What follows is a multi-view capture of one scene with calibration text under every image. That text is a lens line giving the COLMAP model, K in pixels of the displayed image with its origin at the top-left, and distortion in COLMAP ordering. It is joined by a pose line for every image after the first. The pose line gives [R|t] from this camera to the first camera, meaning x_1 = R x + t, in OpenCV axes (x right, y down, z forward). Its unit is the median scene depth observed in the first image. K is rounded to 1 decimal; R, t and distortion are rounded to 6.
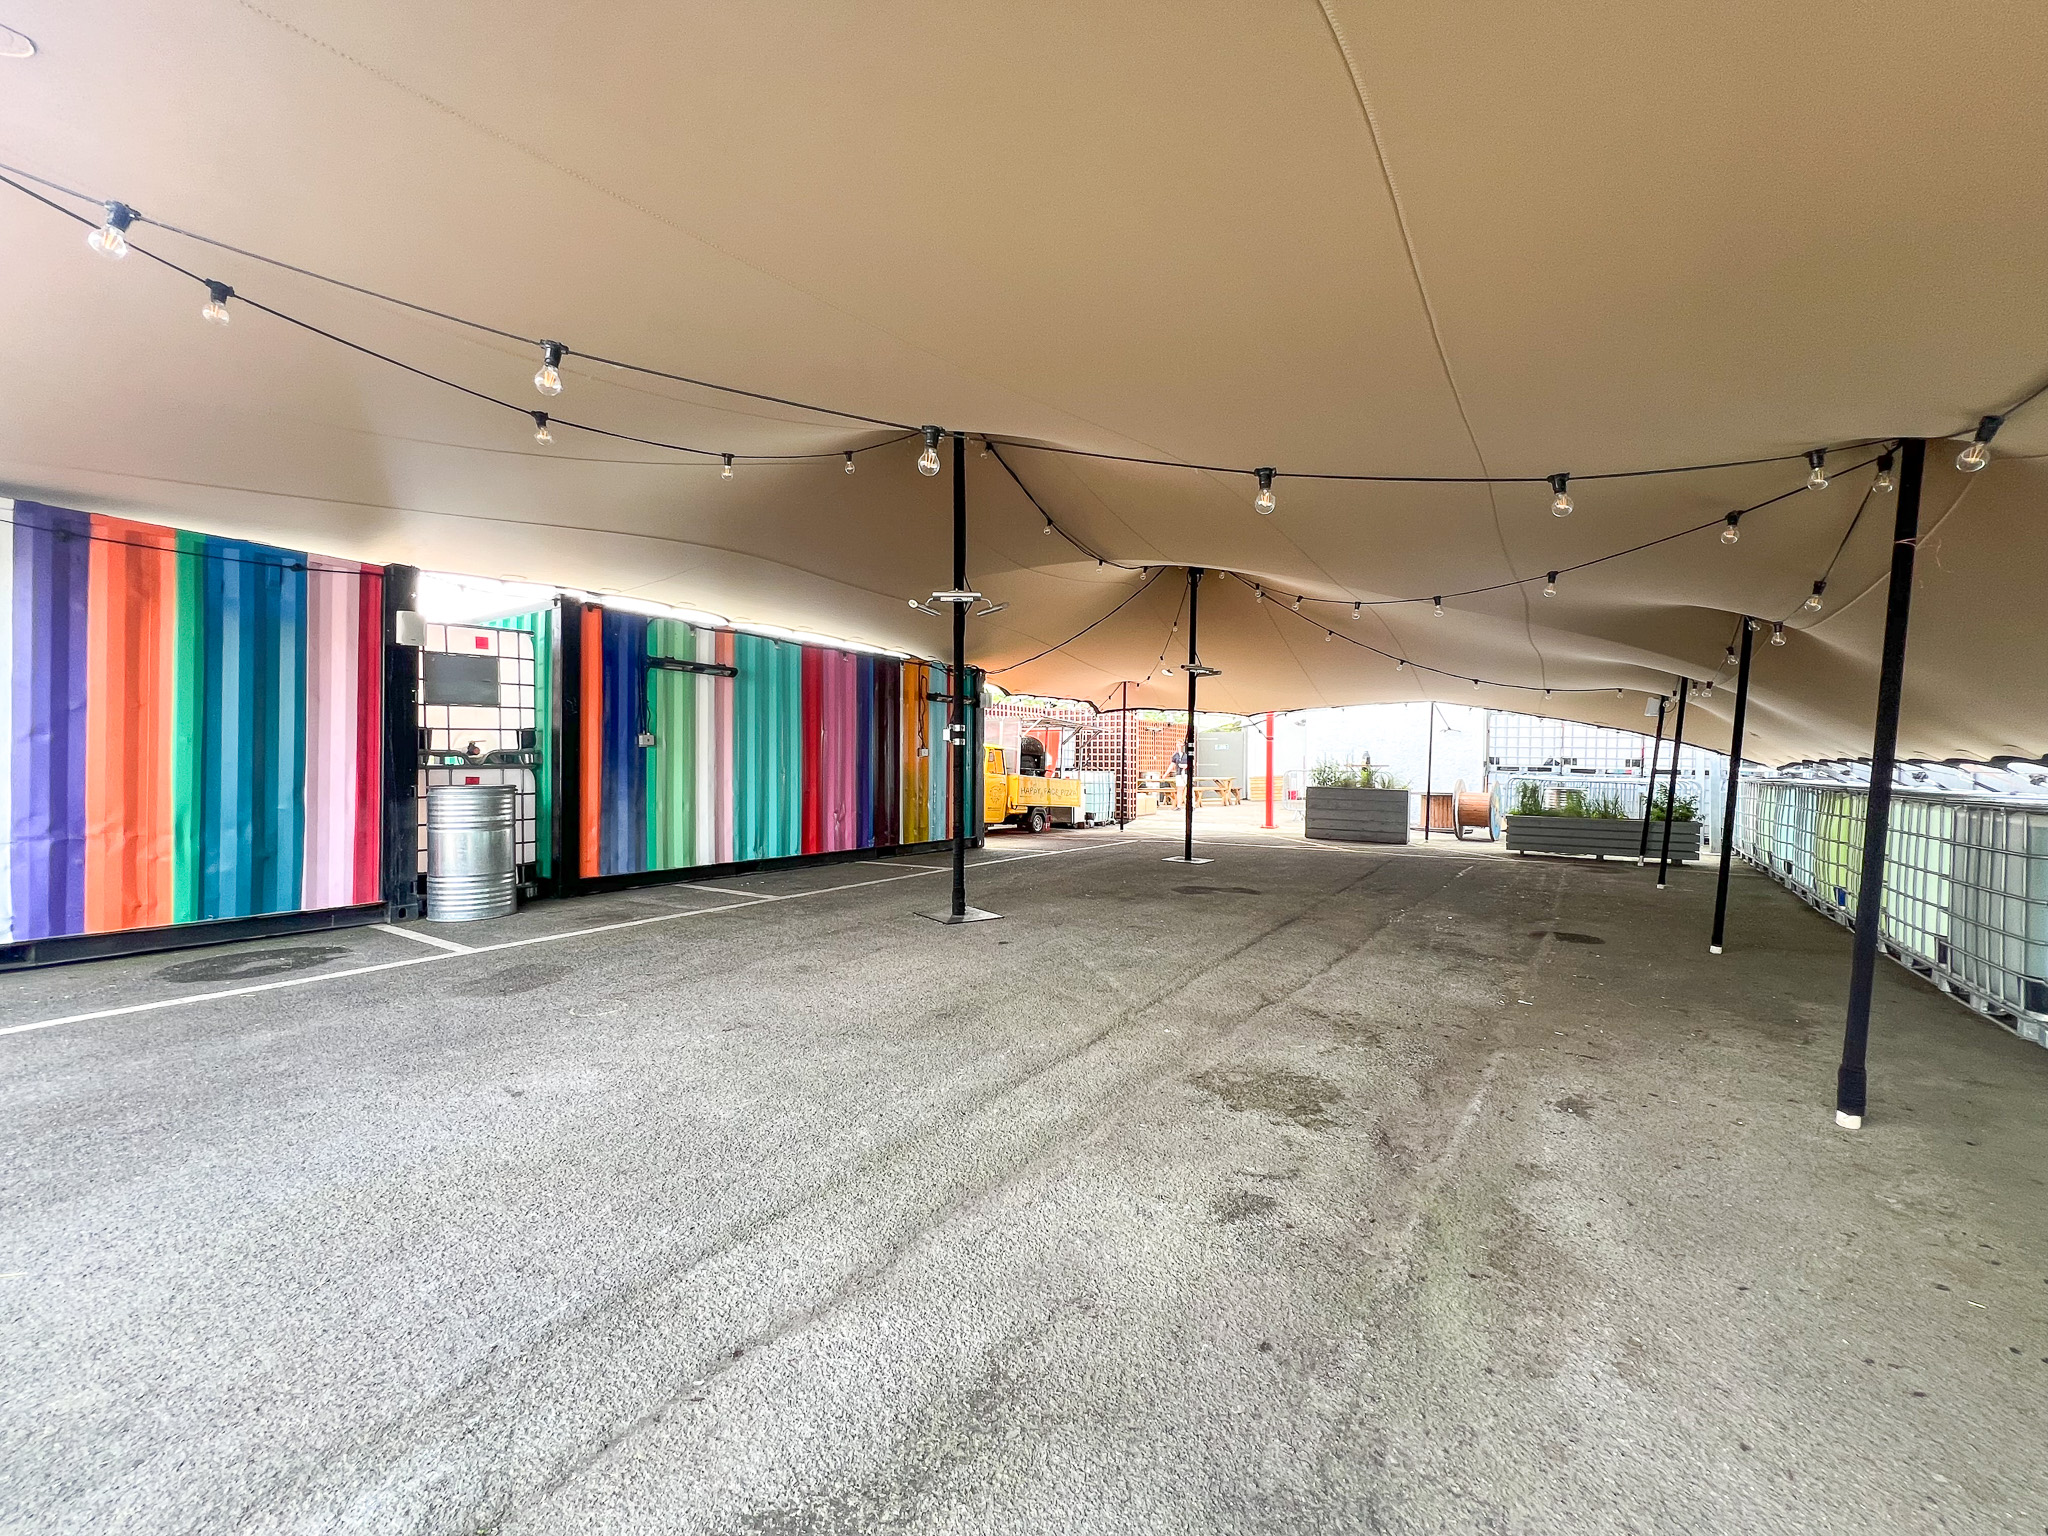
lens RADIAL K [[824.5, 0, 1024.0], [0, 824.5, 768.0], [0, 0, 1]] dist [0.000873, 0.000049]
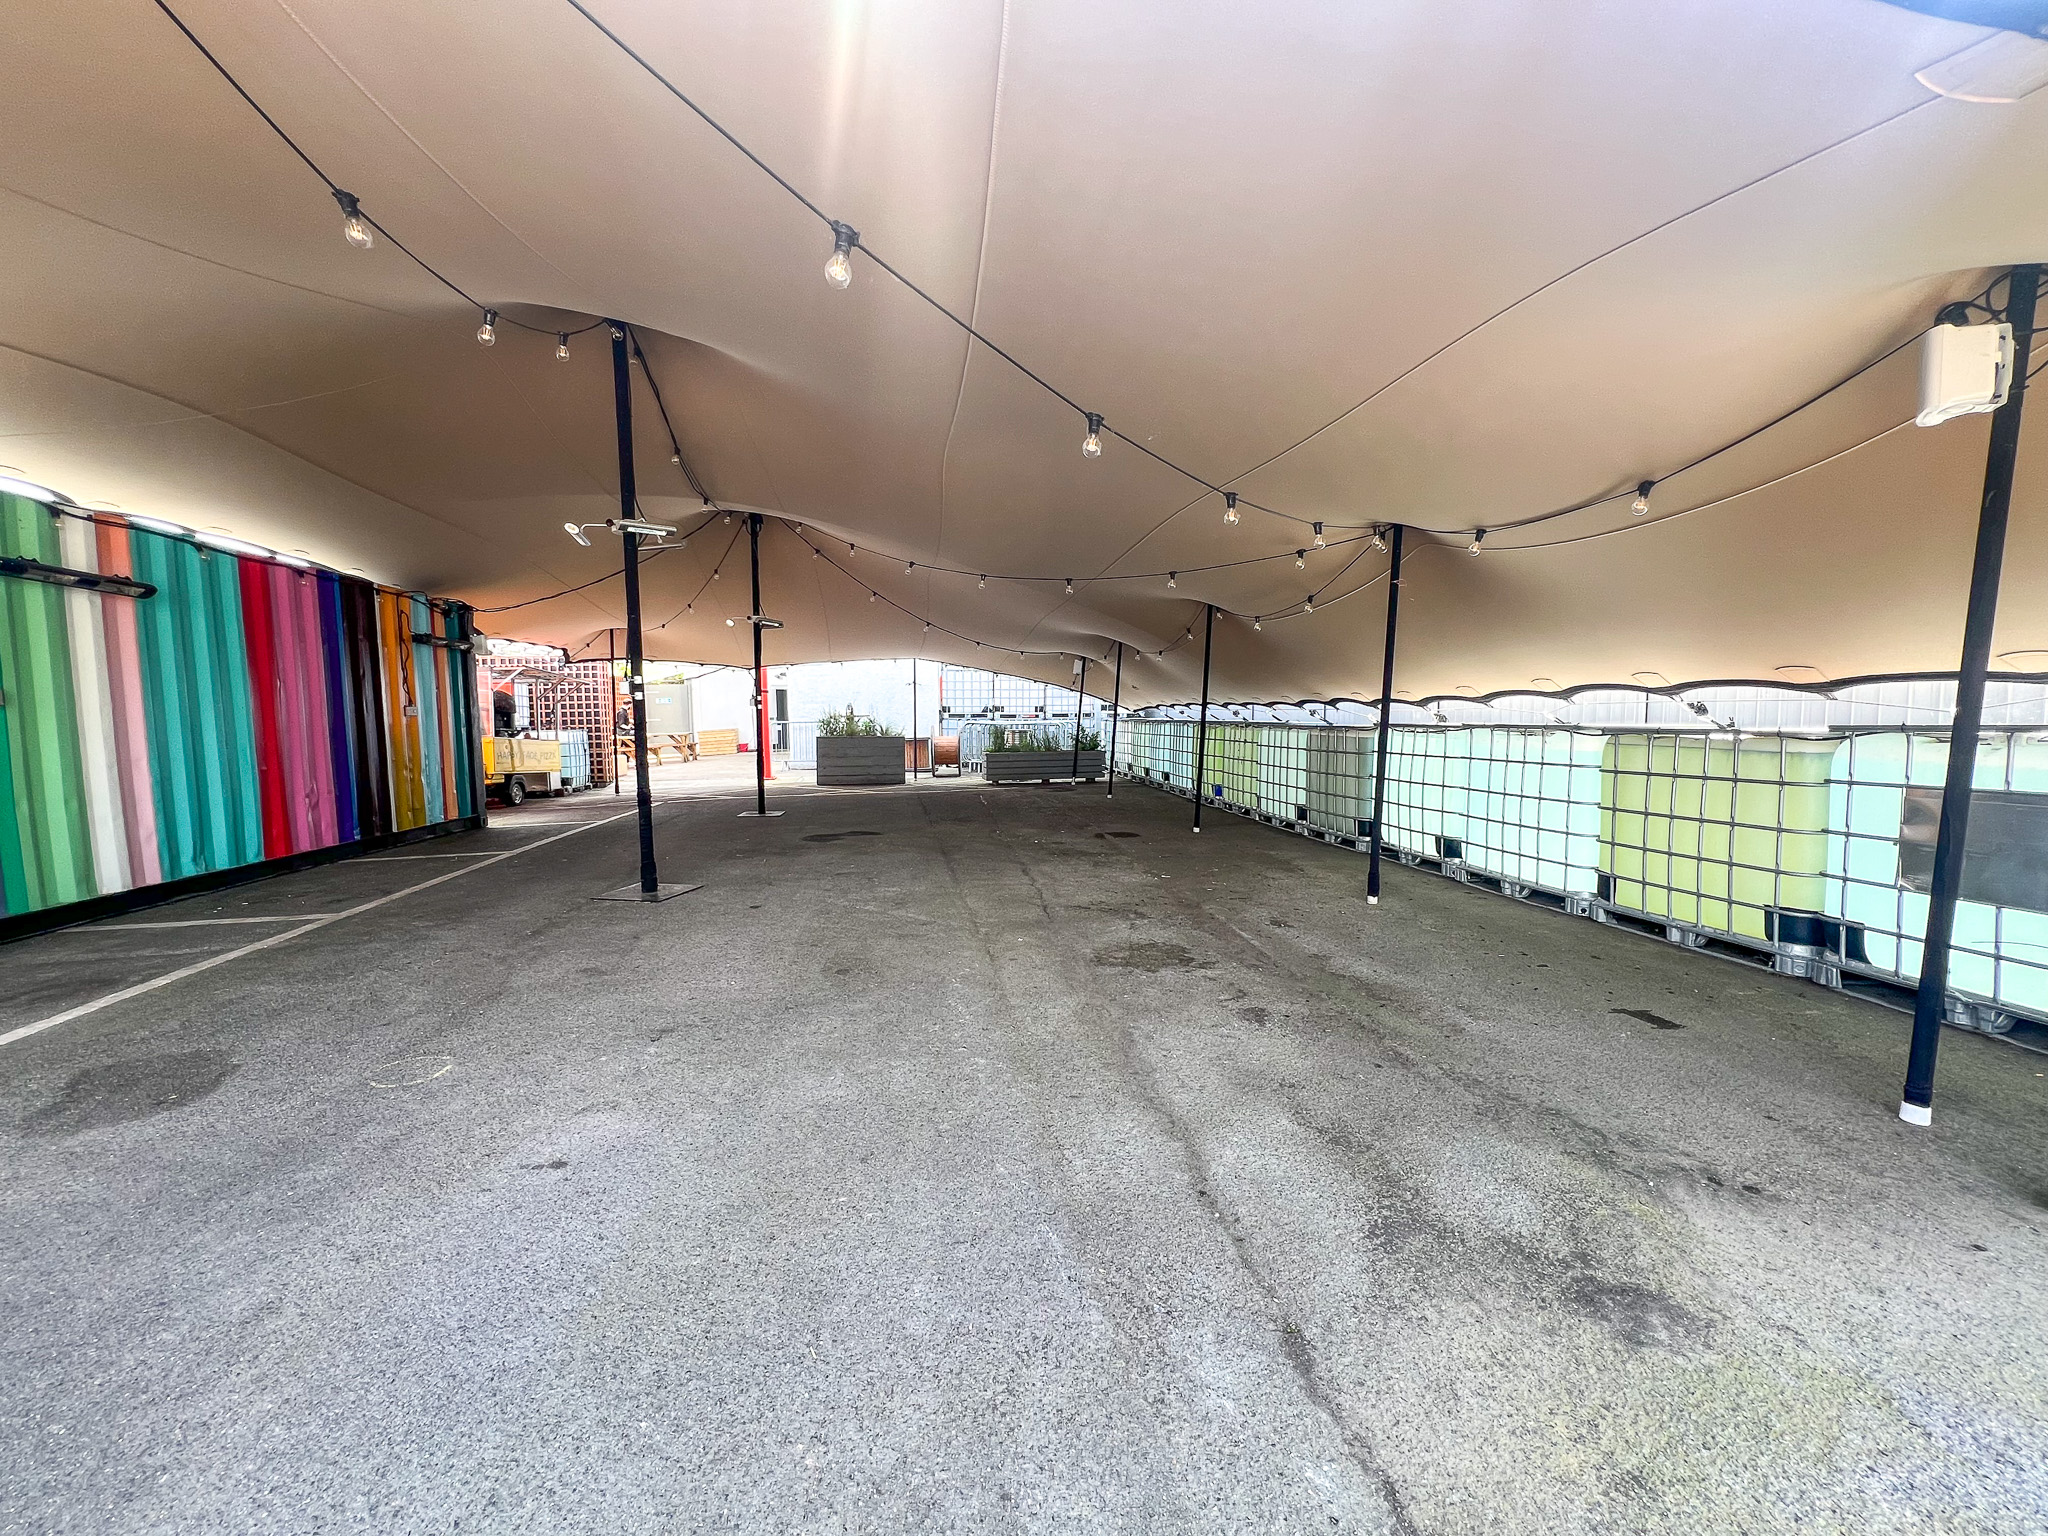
lens RADIAL K [[824.5, 0, 1024.0], [0, 824.5, 768.0], [0, 0, 1]] dist [0.000873, 0.000049]
pose [[0.747273, -0.064921, 0.661338, -0.255571], [0.027334, 0.997377, 0.067023, -0.002097], [-0.663955, -0.032008, 0.747087, 0.054082]]
